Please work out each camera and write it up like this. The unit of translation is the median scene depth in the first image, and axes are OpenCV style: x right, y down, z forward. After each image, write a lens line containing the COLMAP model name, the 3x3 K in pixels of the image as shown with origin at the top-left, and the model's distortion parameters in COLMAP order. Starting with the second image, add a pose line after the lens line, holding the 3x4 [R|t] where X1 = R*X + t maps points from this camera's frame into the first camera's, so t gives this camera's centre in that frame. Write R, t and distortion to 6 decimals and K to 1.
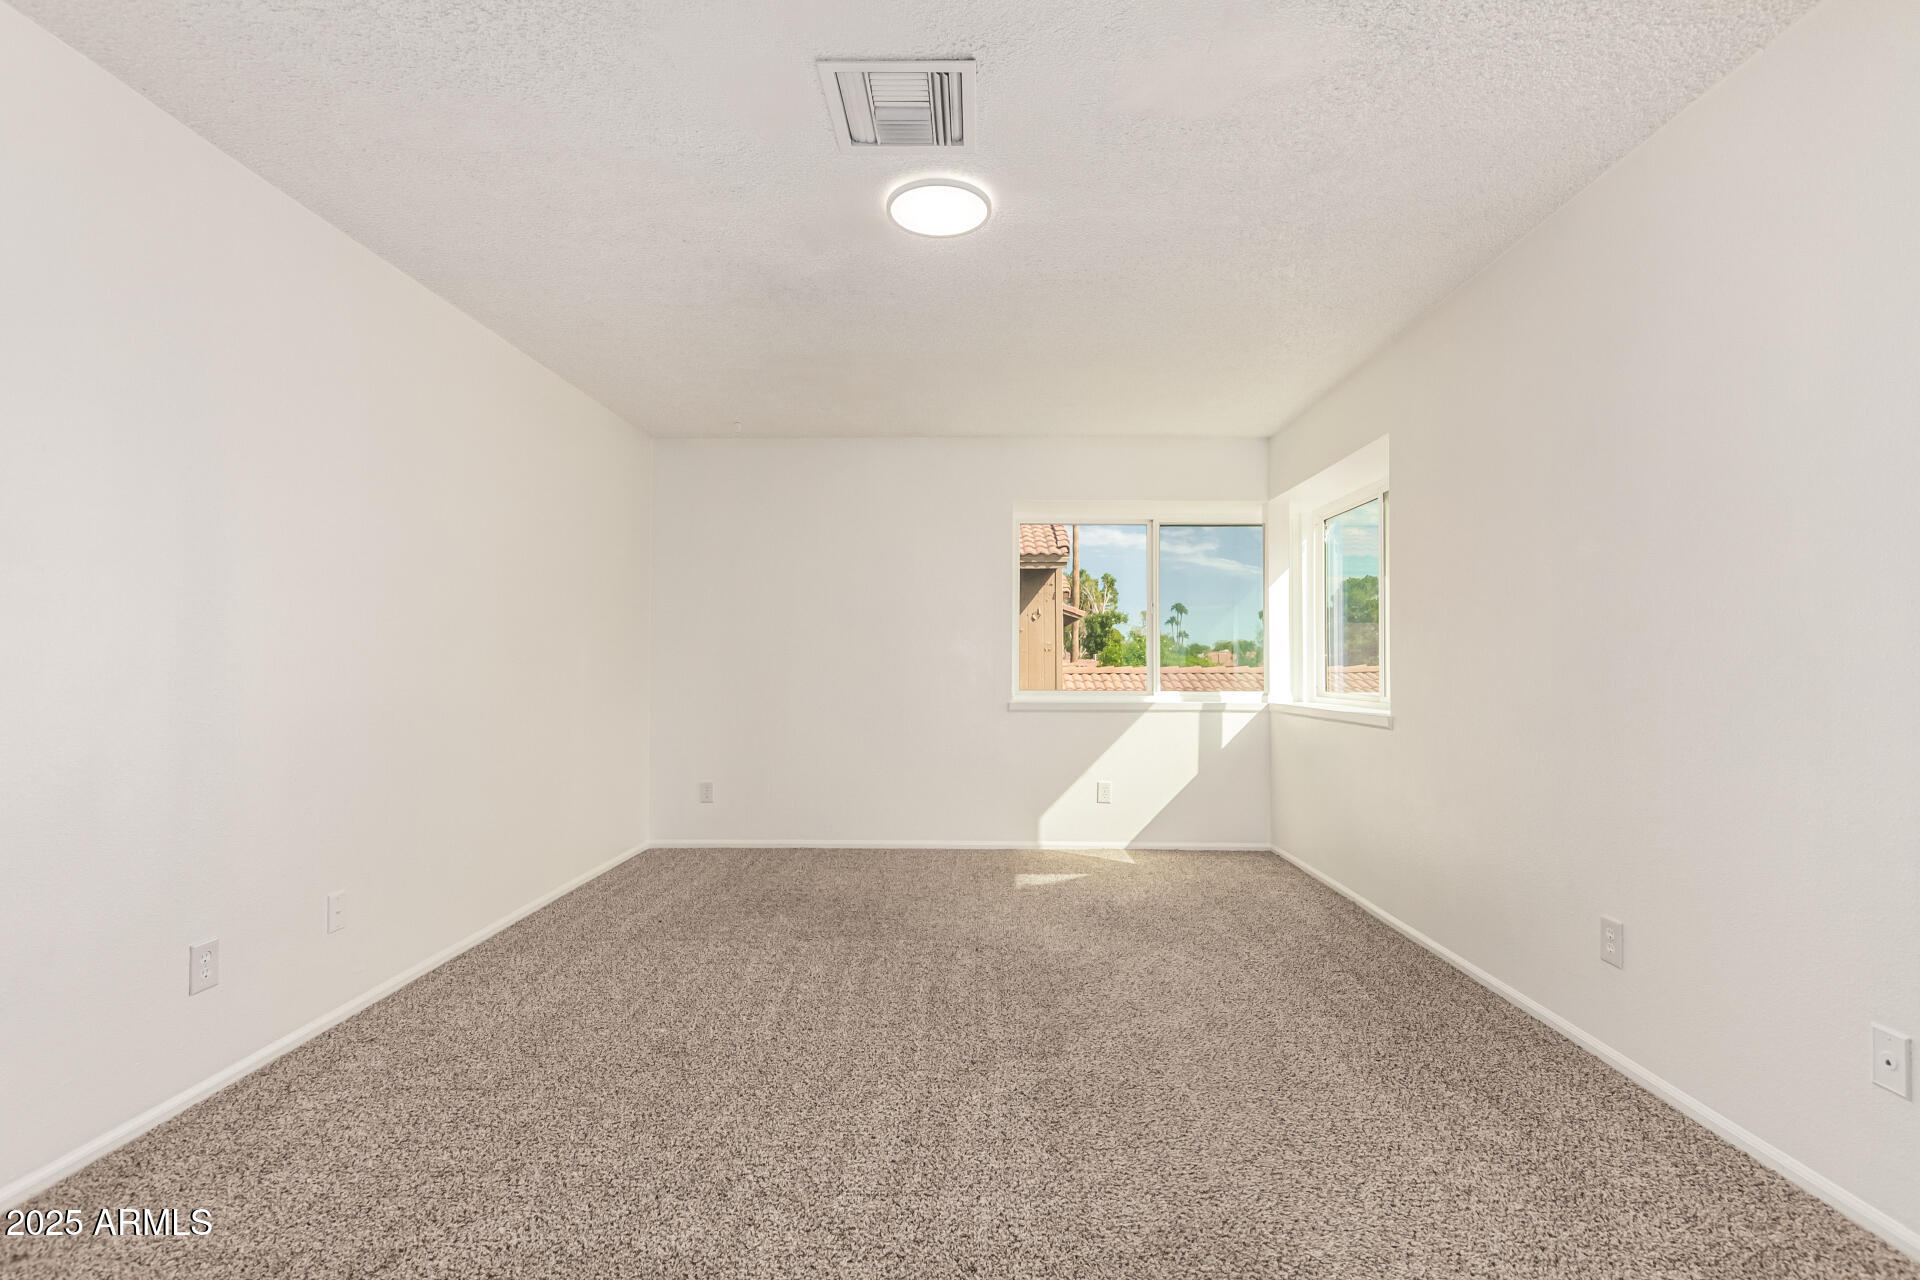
lens RADIAL K [[881.3, 0, 962.7], [0, 881.3, 643.7], [0, 0, 1]] dist [0.005739, -0.001136]
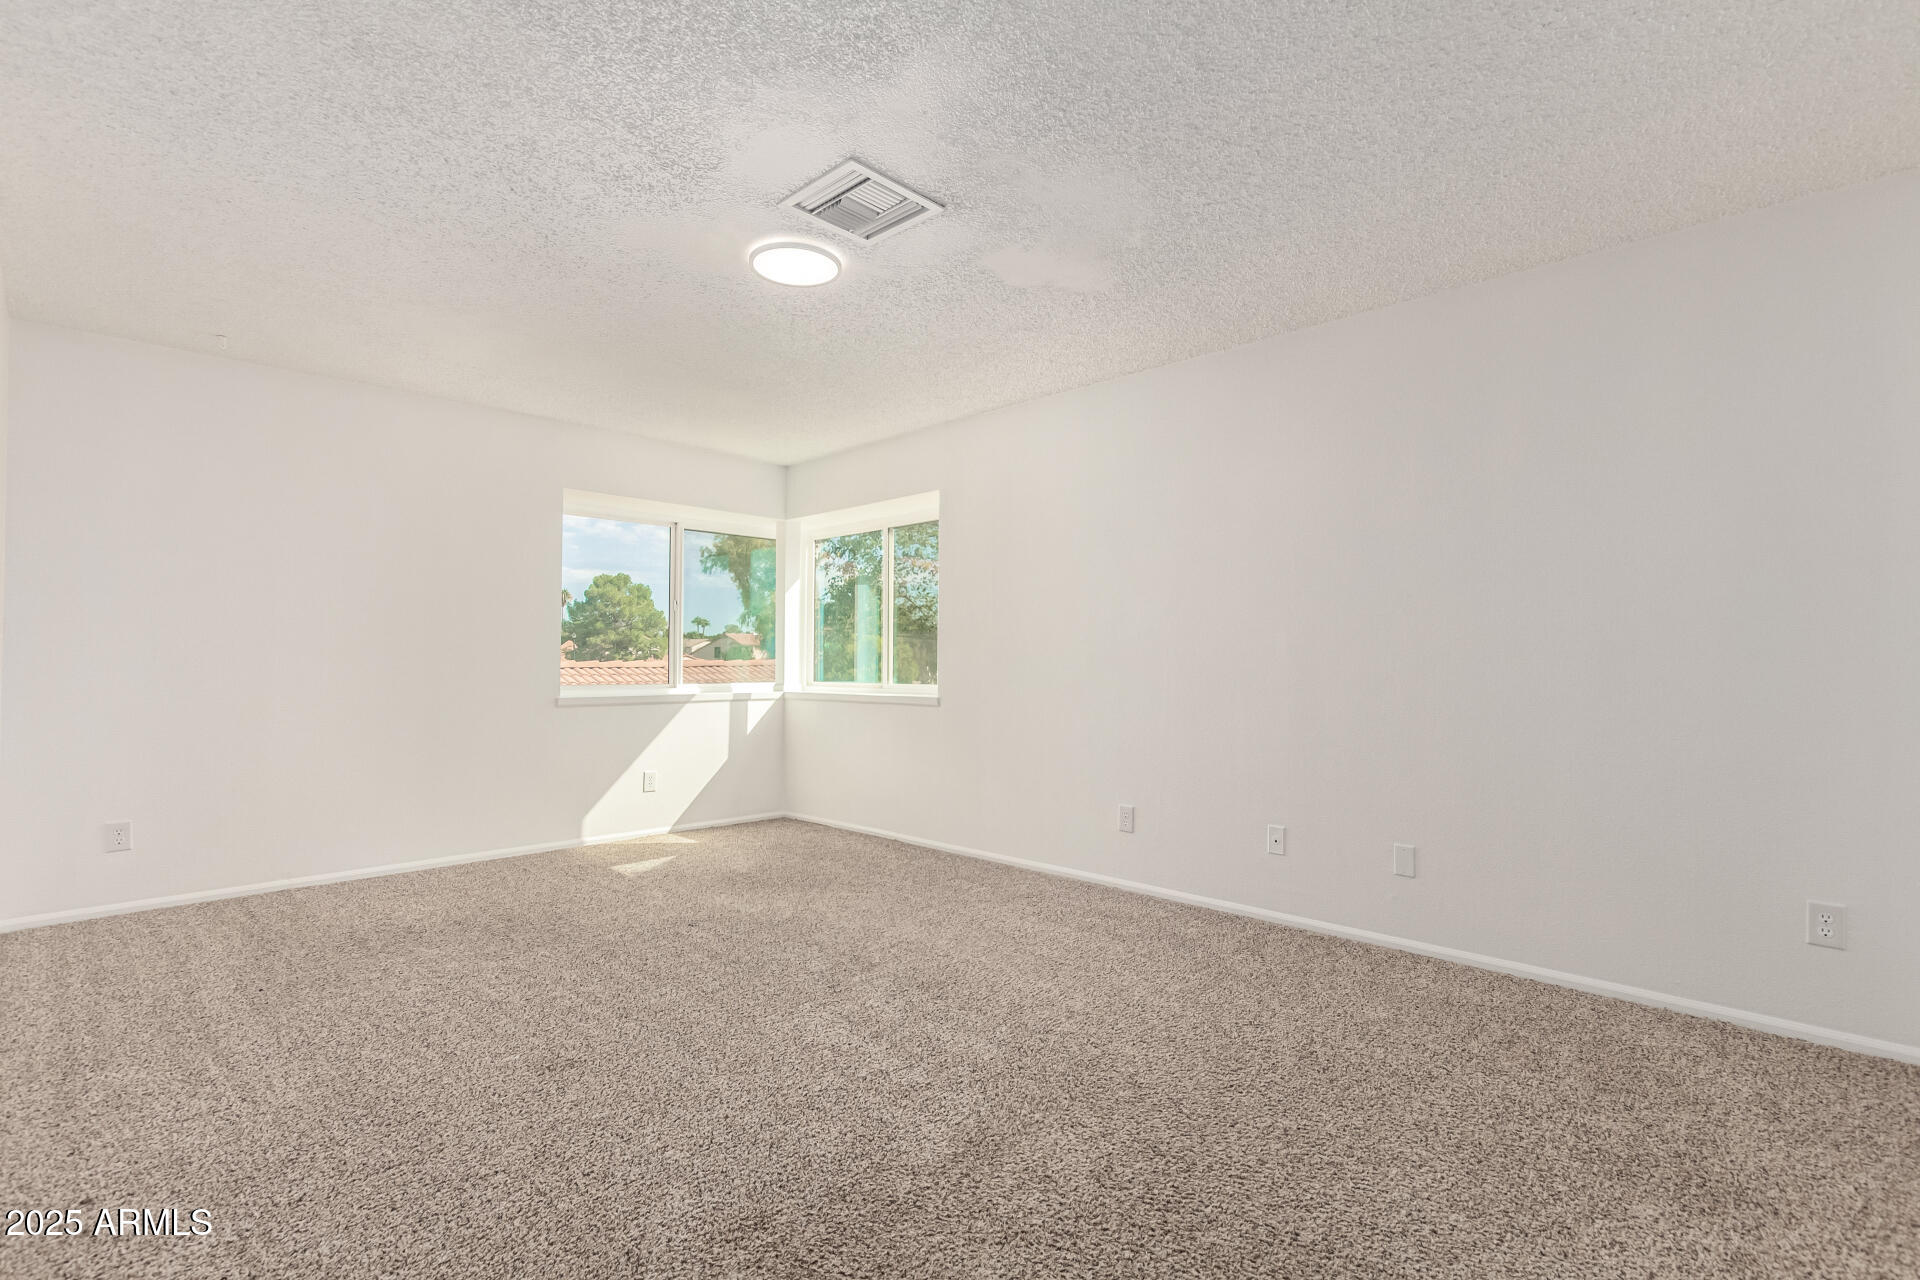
lens RADIAL K [[881.3, 0, 953.5], [0, 881.3, 648.7], [0, 0, 1]] dist [0.005739, -0.001136]
pose [[0.693150, 0.010447, 0.720718, -0.364682], [-0.019095, 0.999810, 0.003872, 0.000647], [-0.720540, -0.016446, 0.693218, 0.022081]]
